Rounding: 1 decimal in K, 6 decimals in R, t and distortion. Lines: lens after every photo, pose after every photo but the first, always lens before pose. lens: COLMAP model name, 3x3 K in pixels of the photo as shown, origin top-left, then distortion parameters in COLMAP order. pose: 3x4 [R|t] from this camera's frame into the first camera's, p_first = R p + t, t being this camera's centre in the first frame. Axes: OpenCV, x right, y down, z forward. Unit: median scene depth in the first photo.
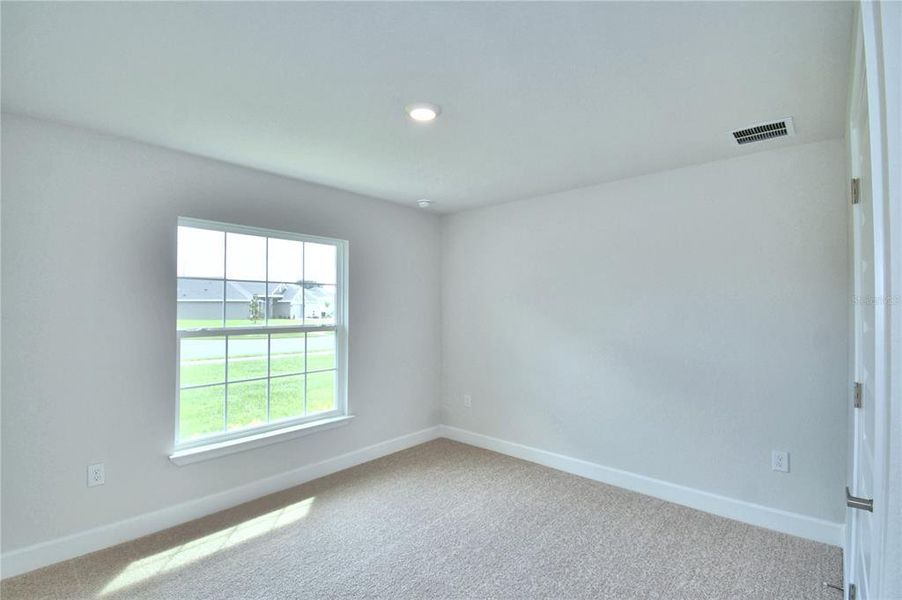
lens RADIAL K [[397.3, 0, 448.5], [0, 397.3, 301.1], [0, 0, 1]] dist [0.002404, -0.014810]
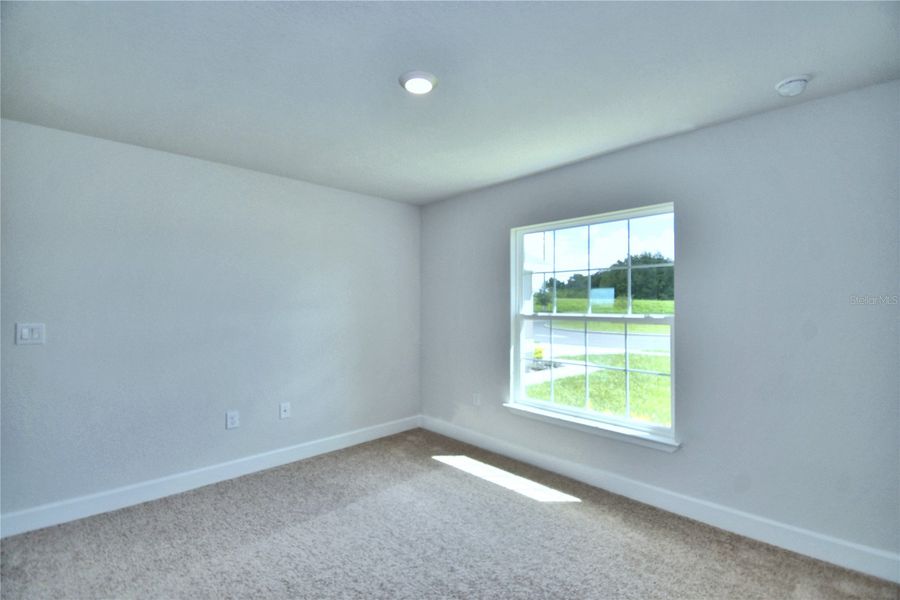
lens RADIAL K [[396.4, 0, 447.5], [0, 396.4, 301.1], [0, 0, 1]] dist [0.002404, -0.014810]
pose [[-0.045991, -0.014546, -0.998836, 0.598554], [0.010306, 0.999834, -0.015035, 0.044718], [0.998889, -0.010986, -0.045833, 0.743904]]
